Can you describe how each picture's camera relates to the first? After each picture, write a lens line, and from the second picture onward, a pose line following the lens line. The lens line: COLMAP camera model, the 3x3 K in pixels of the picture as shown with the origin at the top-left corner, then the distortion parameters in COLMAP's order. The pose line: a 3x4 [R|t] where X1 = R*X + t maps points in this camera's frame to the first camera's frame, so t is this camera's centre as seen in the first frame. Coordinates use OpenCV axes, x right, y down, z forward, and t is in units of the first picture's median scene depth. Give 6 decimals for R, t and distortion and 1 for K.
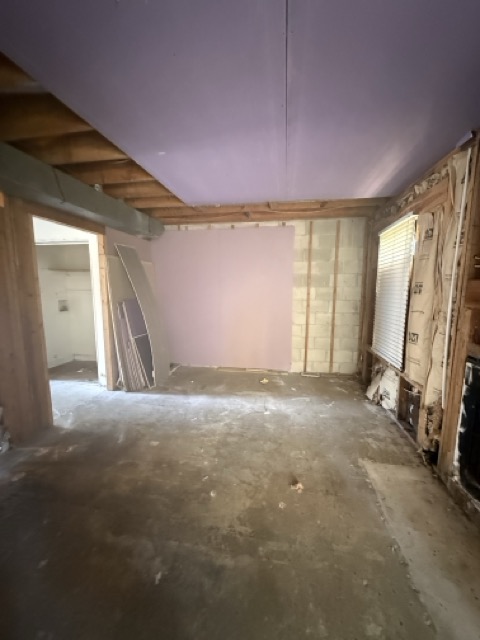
lens RADIAL K [[256.4, 0, 239.8], [0, 256.4, 317.6], [0, 0, 1]] dist [0.002525, 0.000093]
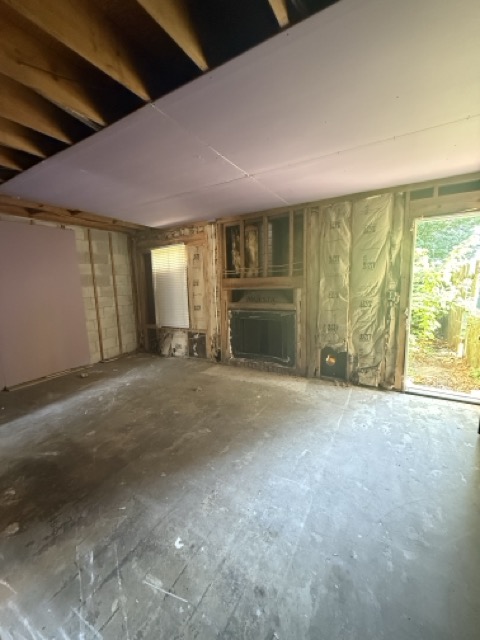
lens RADIAL K [[256.4, 0, 241.0], [0, 256.4, 317.3], [0, 0, 1]] dist [0.002525, 0.000093]
pose [[0.330314, -0.141043, 0.933274, -0.633299], [0.147911, 0.984291, 0.096403, 0.004778], [-0.932210, 0.106199, 0.345987, 0.004028]]
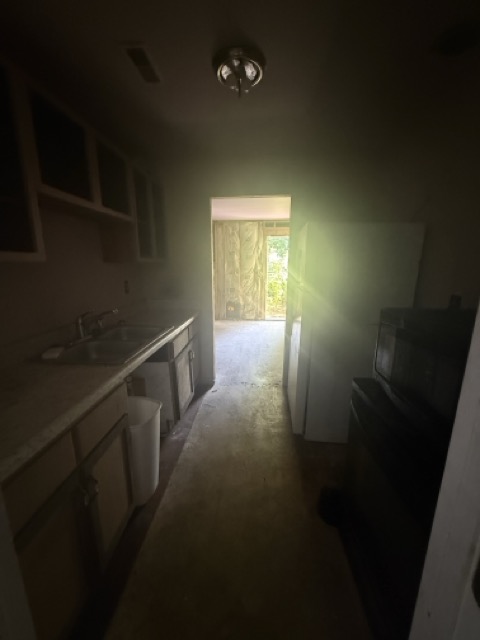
lens RADIAL K [[256.4, 0, 235.9], [0, 256.4, 320.4], [0, 0, 1]] dist [0.002525, 0.000093]
pose [[-0.098977, -0.212073, 0.972229, -1.258159], [0.131308, 0.965699, 0.224016, -0.006321], [-0.986388, 0.149834, -0.067735, 0.117714]]
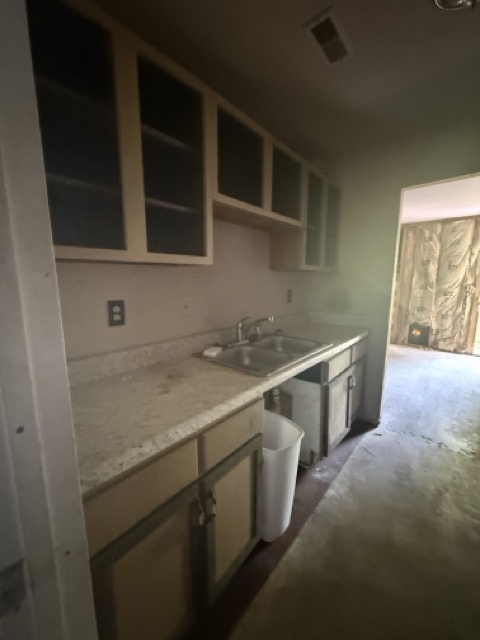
lens RADIAL K [[256.4, 0, 242.0], [0, 256.4, 317.9], [0, 0, 1]] dist [0.002525, 0.000093]
pose [[0.503003, -0.126917, 0.854915, -1.182192], [0.105080, 0.990802, 0.085264, 0.009009], [-0.857873, 0.046947, 0.511713, 0.113944]]
